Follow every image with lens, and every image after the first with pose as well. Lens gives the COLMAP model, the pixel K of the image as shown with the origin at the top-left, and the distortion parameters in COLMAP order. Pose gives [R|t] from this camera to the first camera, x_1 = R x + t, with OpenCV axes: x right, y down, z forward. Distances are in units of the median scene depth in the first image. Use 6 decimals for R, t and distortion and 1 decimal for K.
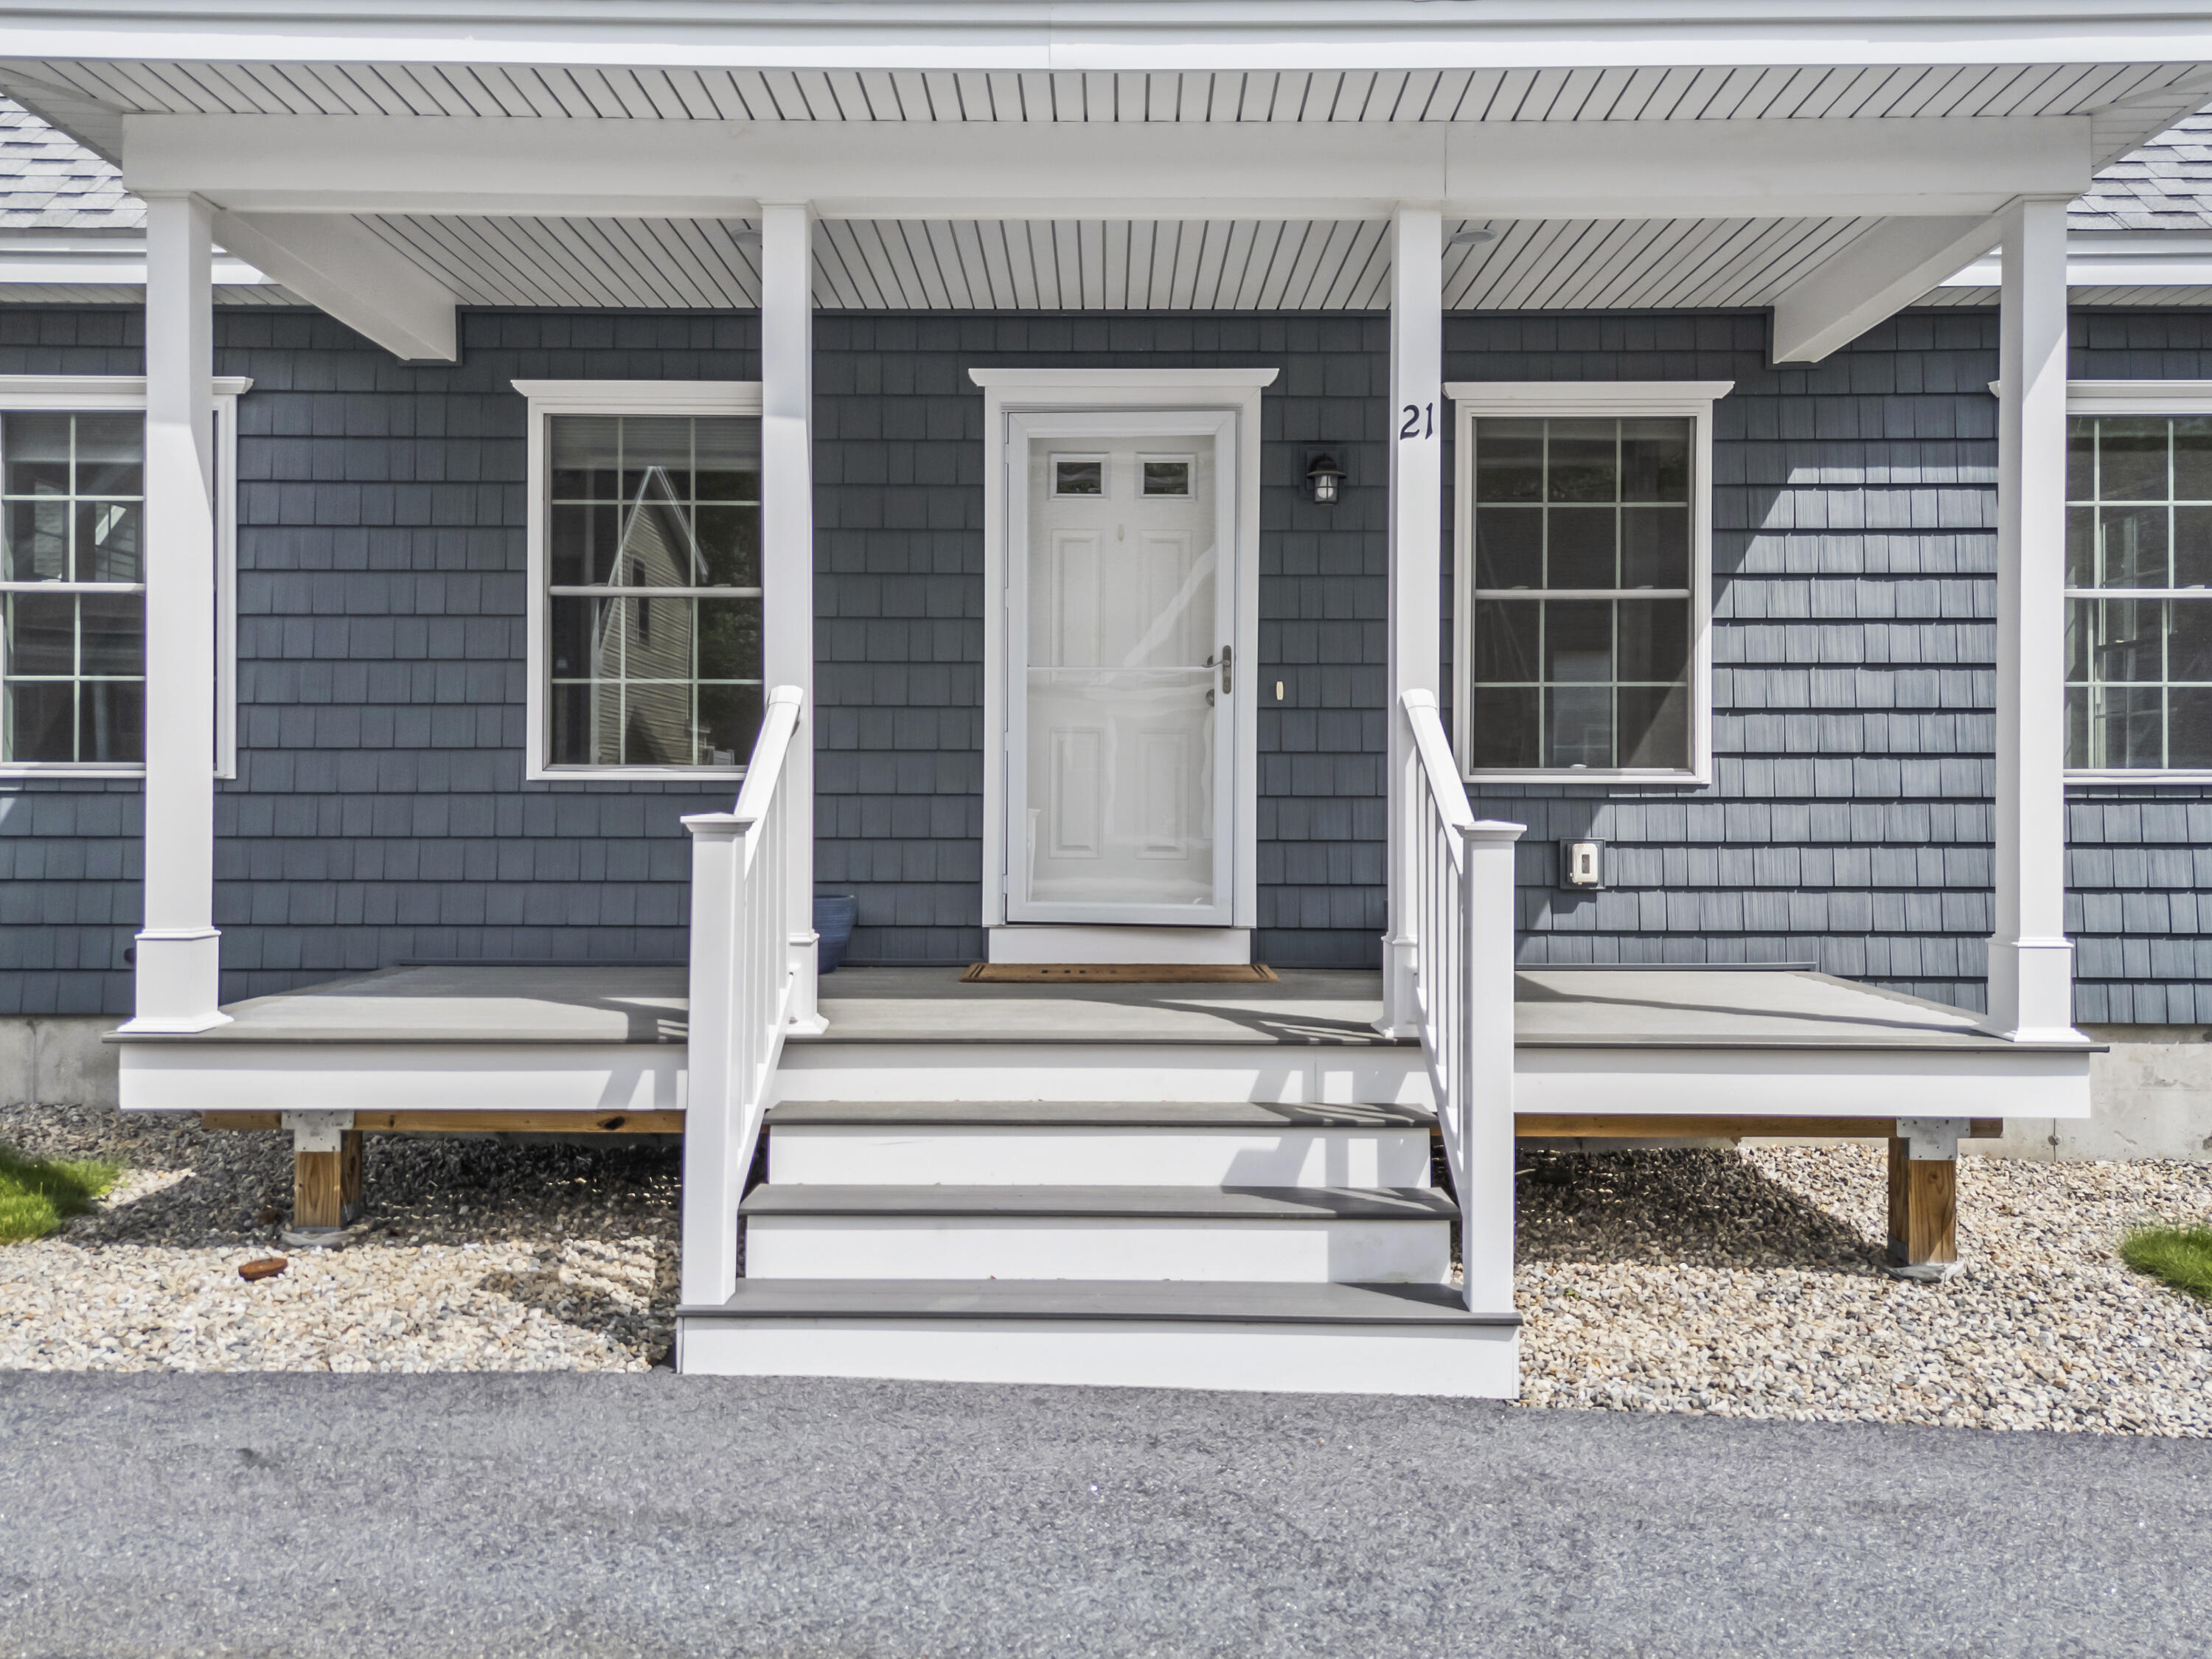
lens RADIAL K [[1545.2, 0, 1106.0], [0, 1545.2, 829.5], [0, 0, 1]] dist [-0.003628, -0.006603]
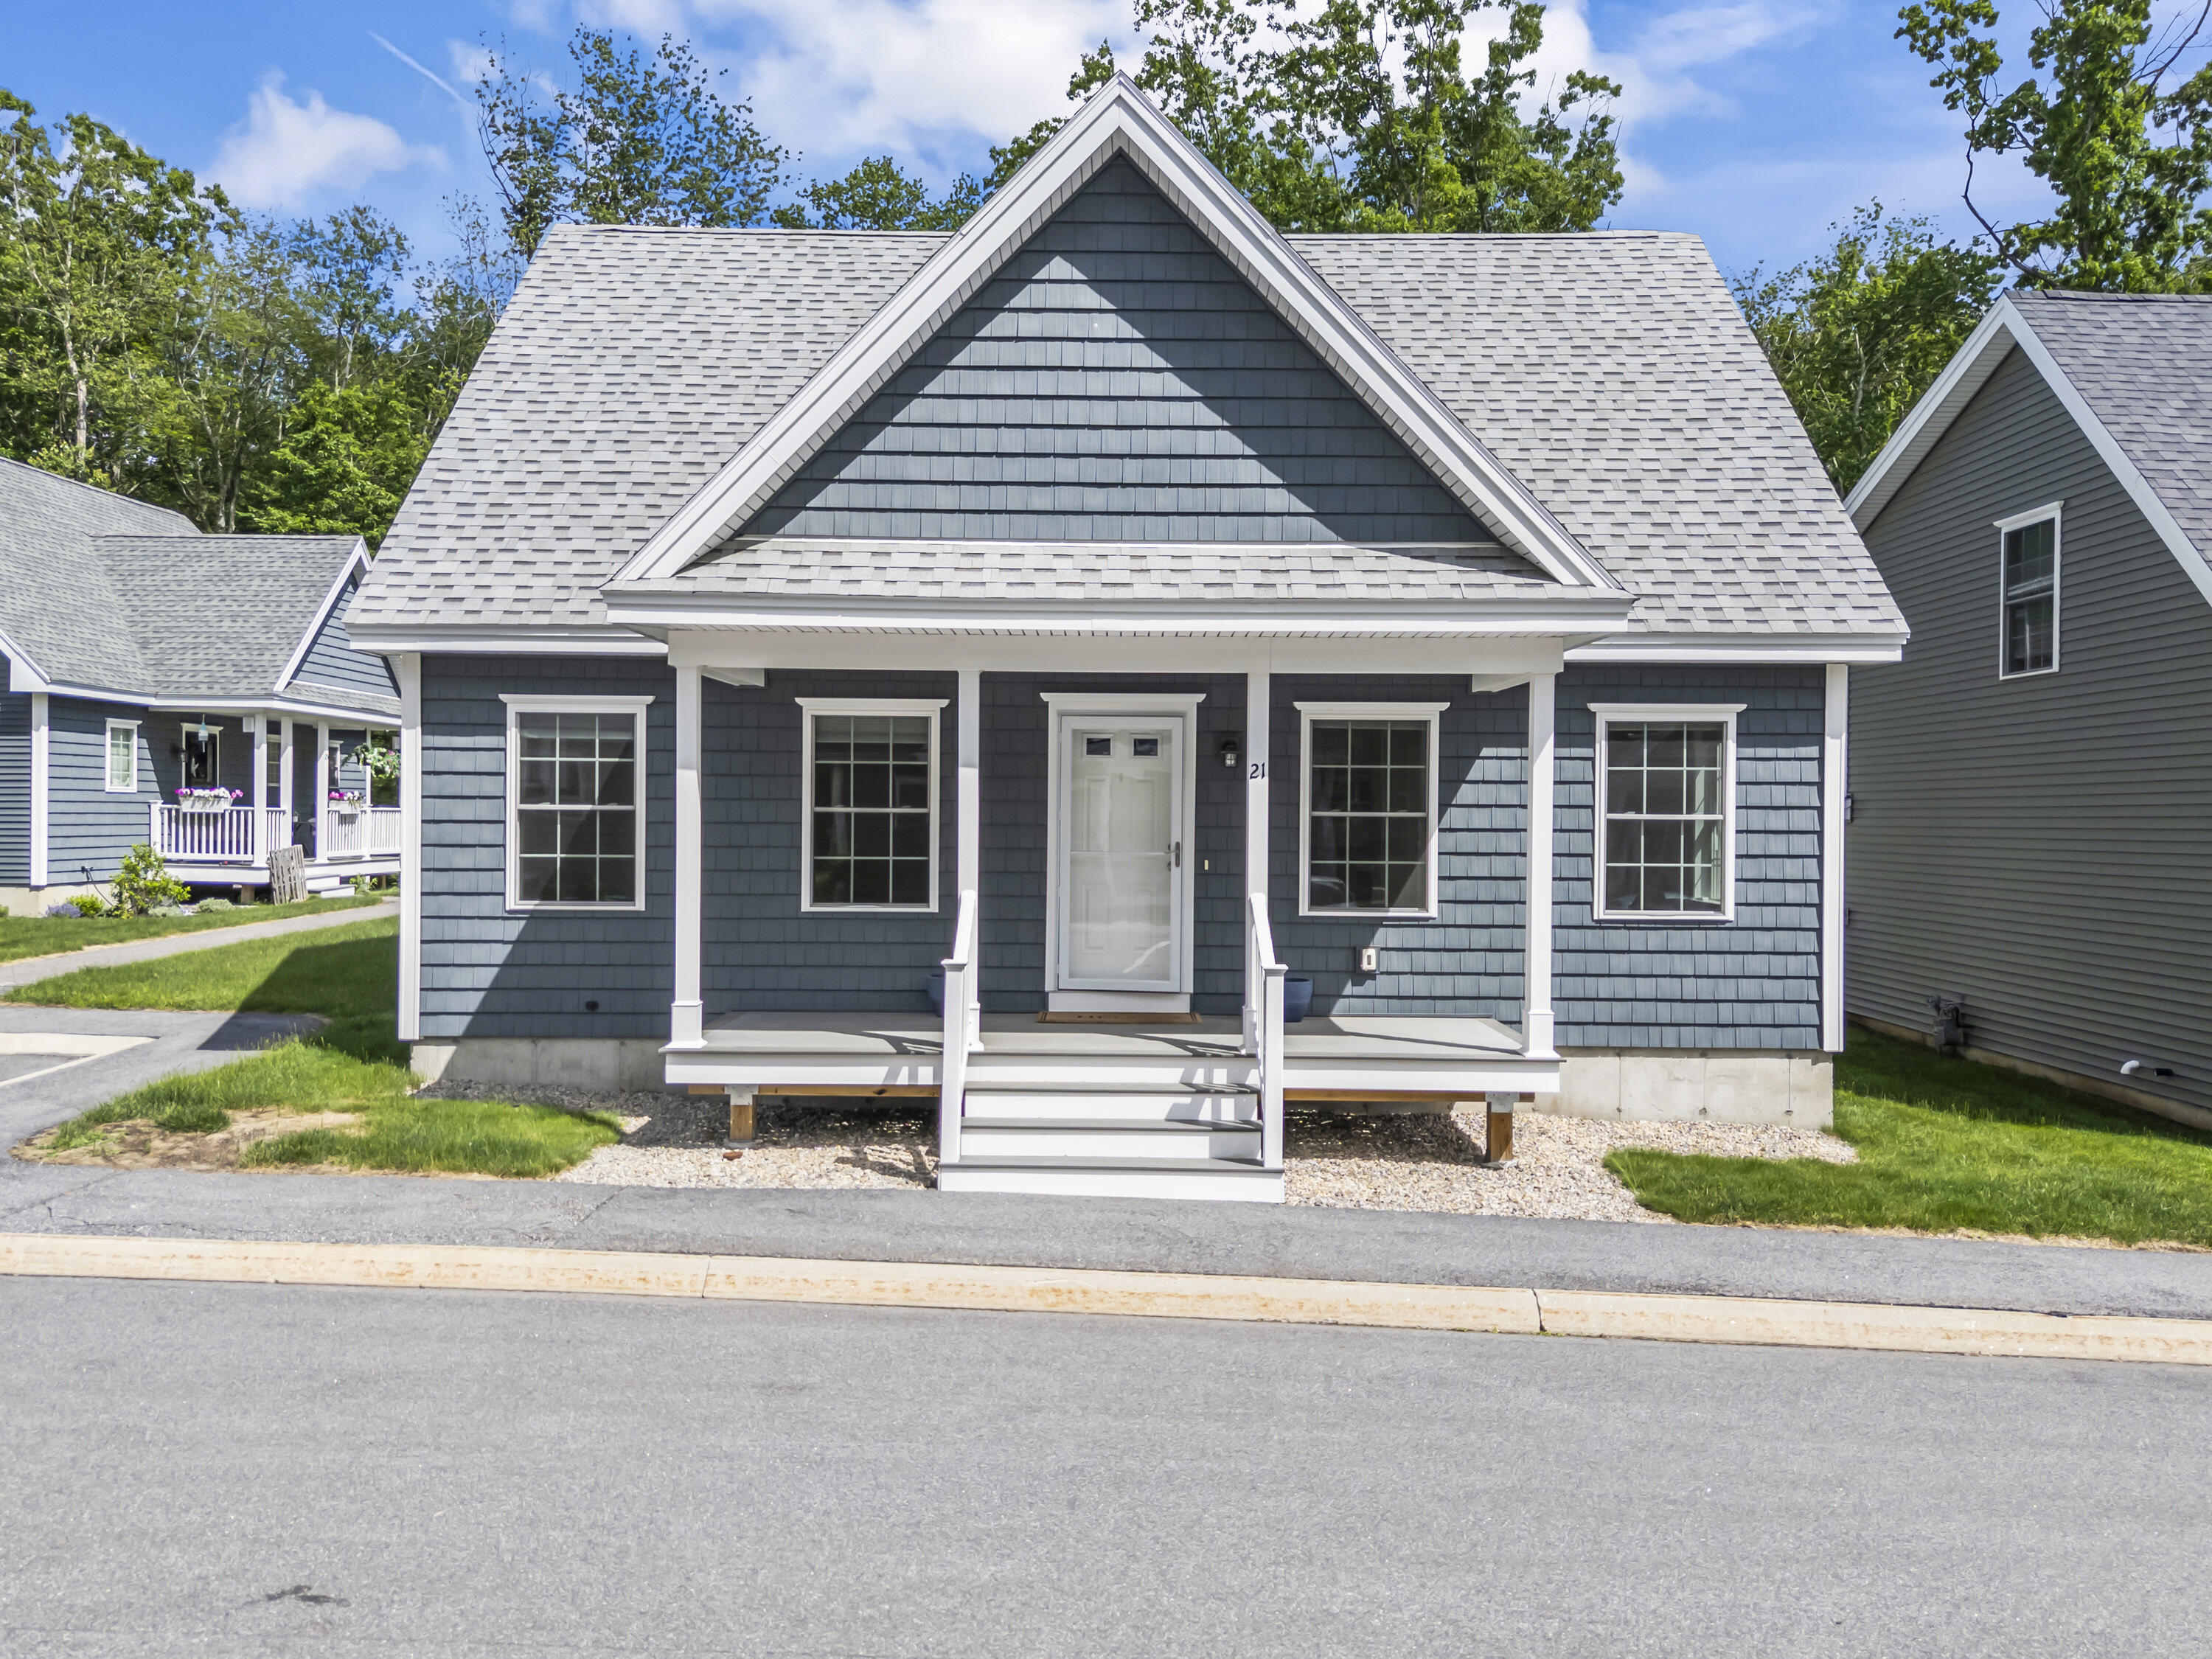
lens RADIAL K [[1637.0, 0, 1106.0], [0, 1637.0, 829.5], [0, 0, 1]] dist [0.001616, -0.000481]
pose [[0.999971, 0.005860, 0.004958, -0.018241], [-0.005876, 0.999978, 0.003172, -0.142077], [-0.004939, -0.003201, 0.999983, -0.990602]]
